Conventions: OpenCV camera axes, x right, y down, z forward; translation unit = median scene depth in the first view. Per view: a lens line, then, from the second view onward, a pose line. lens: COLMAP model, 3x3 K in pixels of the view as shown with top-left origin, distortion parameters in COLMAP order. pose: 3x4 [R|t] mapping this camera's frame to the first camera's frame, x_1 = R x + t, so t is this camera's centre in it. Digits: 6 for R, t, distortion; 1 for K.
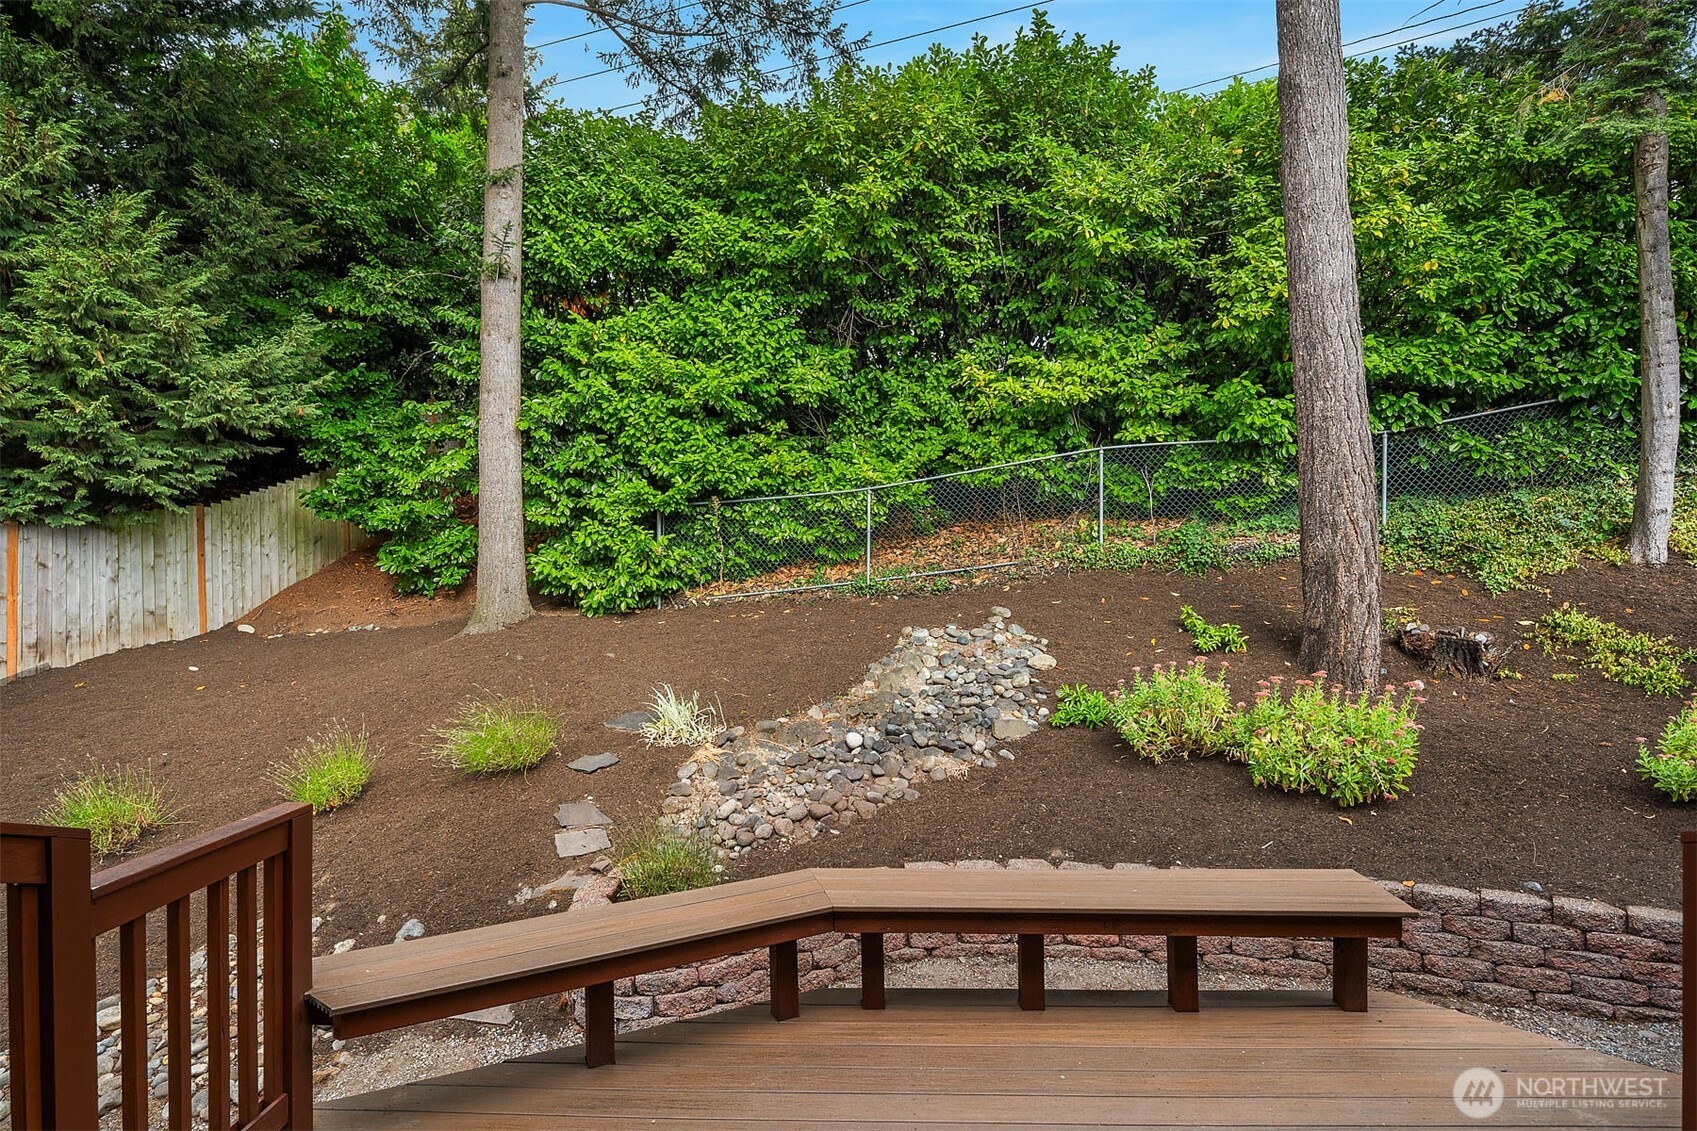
lens RADIAL K [[835.5, 0, 828.1], [0, 835.5, 591.4], [0, 0, 1]] dist [0.013140, -0.008527]
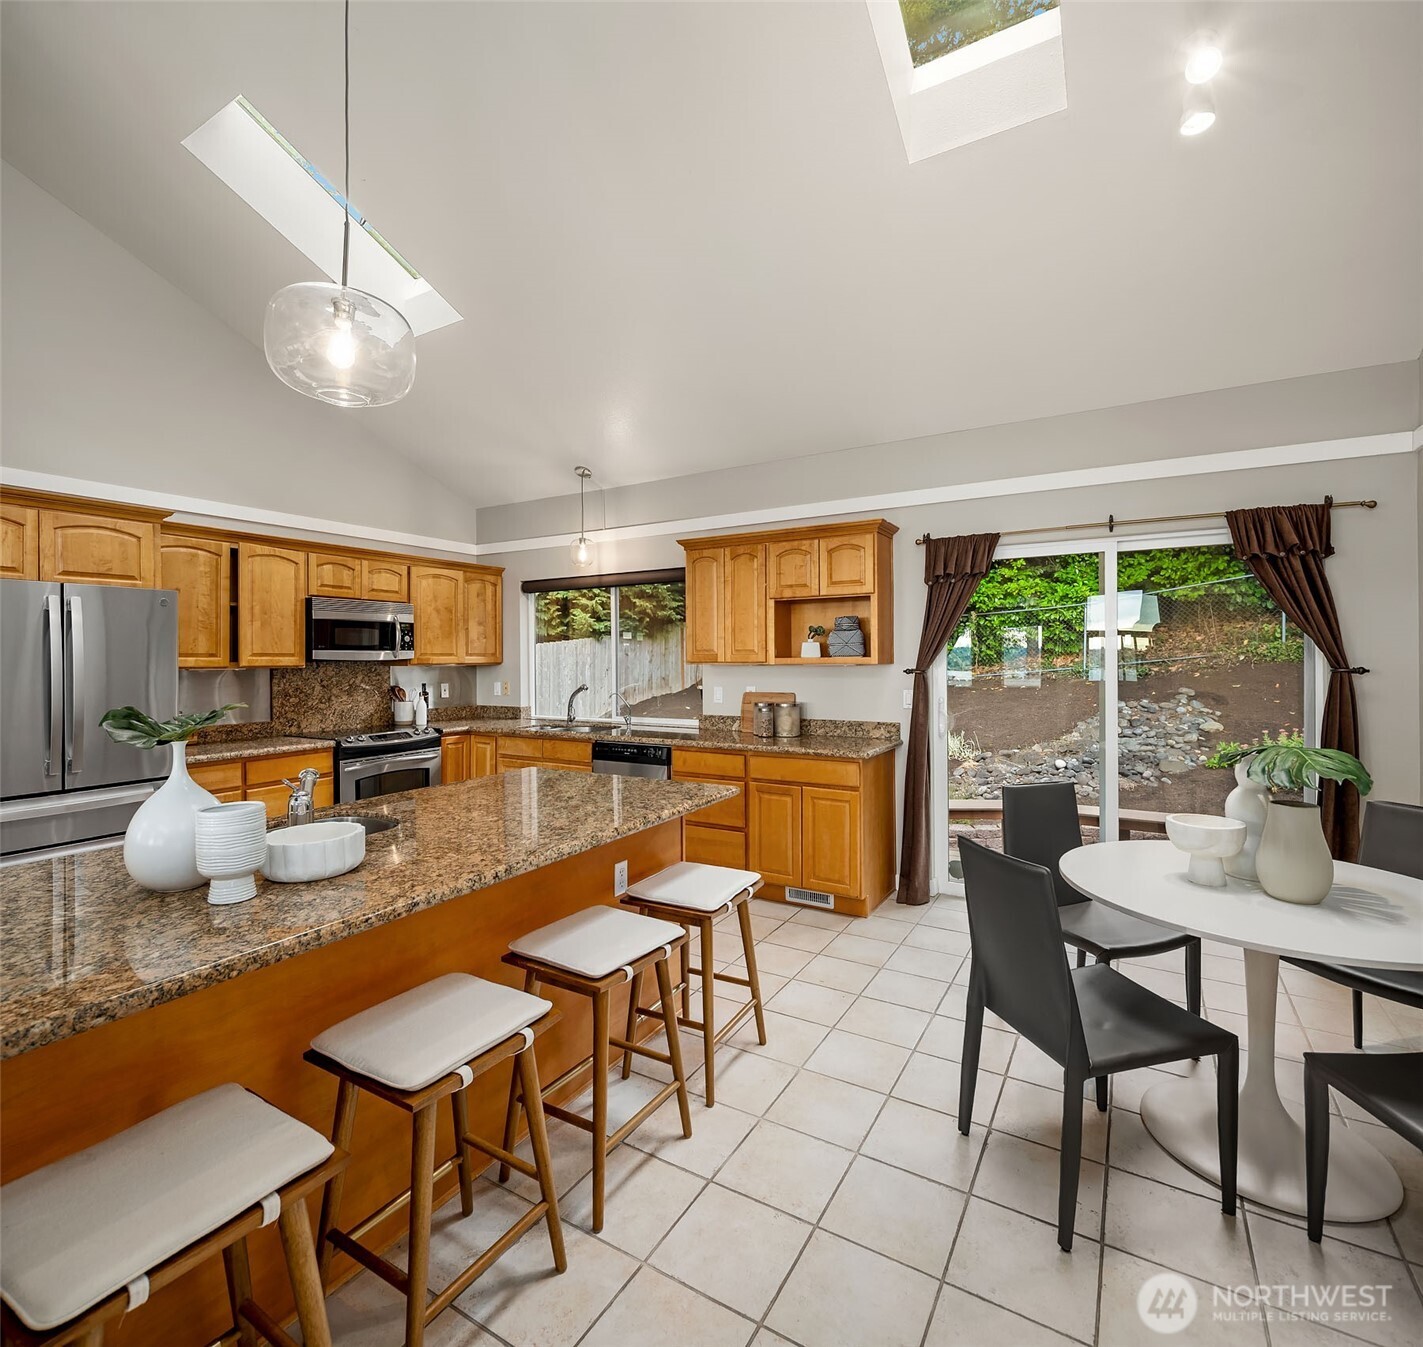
lens RADIAL K [[697.9, 0, 696.4], [0, 697.9, 656.5], [0, 0, 1]] dist [0.003203, 0.000103]
pose [[0.876186, 0.006975, -0.481923, 0.050476], [-0.010457, 0.999935, -0.004539, -0.022784], [0.481860, 0.009016, 0.876202, -0.480525]]
